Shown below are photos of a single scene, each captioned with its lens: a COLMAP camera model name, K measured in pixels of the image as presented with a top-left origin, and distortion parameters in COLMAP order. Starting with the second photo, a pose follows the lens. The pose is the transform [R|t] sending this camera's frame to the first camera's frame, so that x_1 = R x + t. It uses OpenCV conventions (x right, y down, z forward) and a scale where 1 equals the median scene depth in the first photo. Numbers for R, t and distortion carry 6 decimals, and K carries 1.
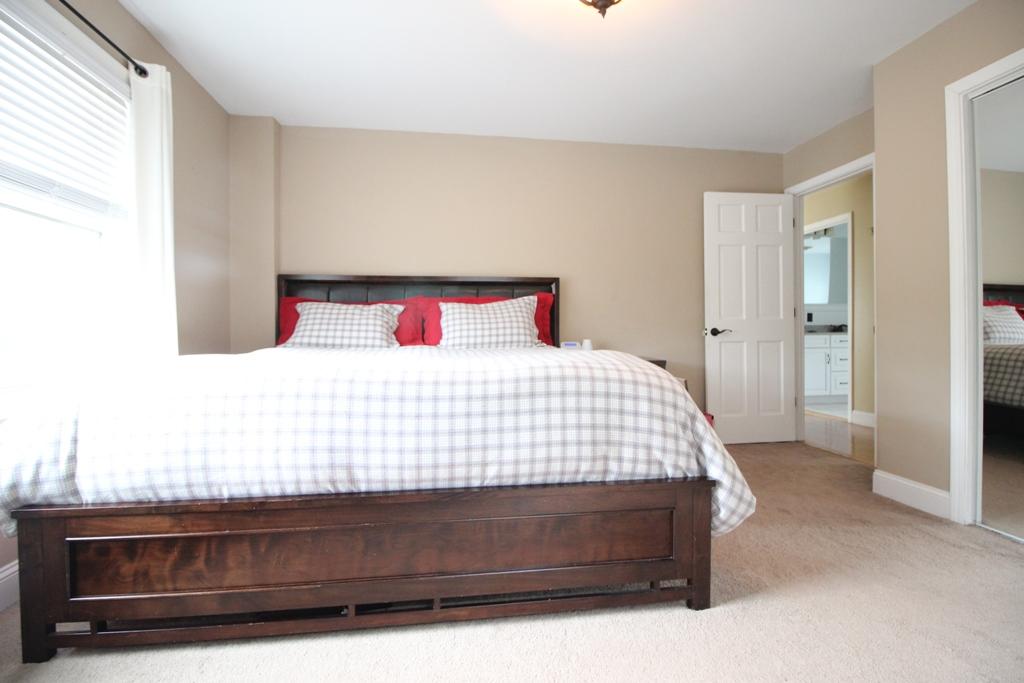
lens RADIAL K [[478.3, 0, 510.9], [0, 478.3, 338.5], [0, 0, 1]] dist [-0.001777, -0.000158]
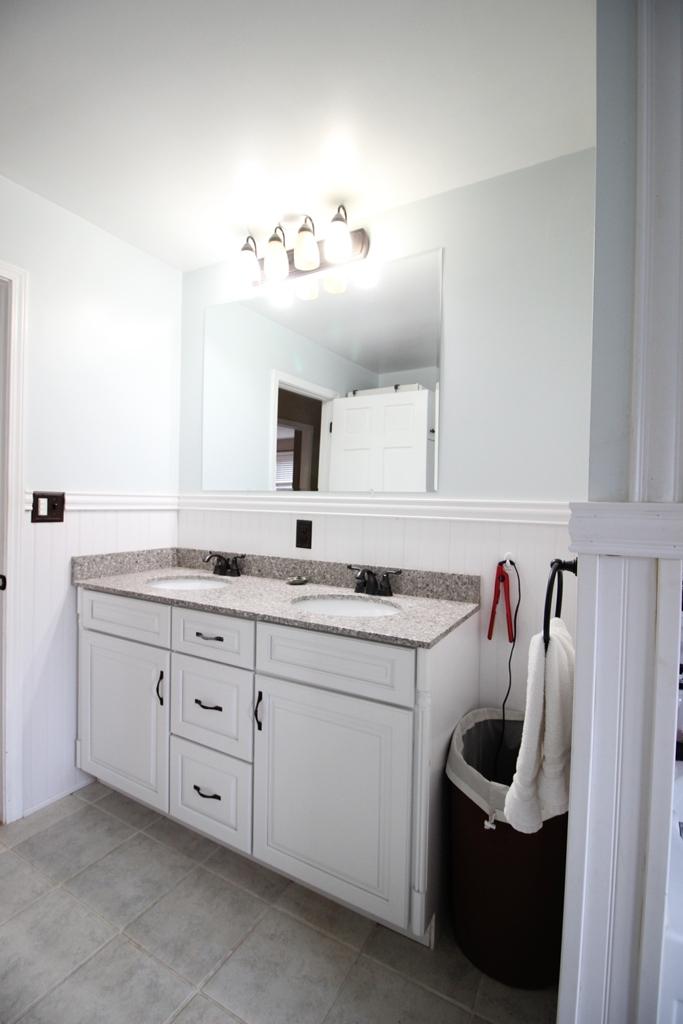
lens RADIAL K [[478.3, 0, 341.4], [0, 478.3, 512.9], [0, 0, 1]] dist [-0.001777, -0.000158]
pose [[0.795690, 0.036886, -0.604580, 0.830389], [-0.026556, 0.999309, 0.026018, -0.066522], [0.605122, -0.004647, 0.796119, 0.768147]]
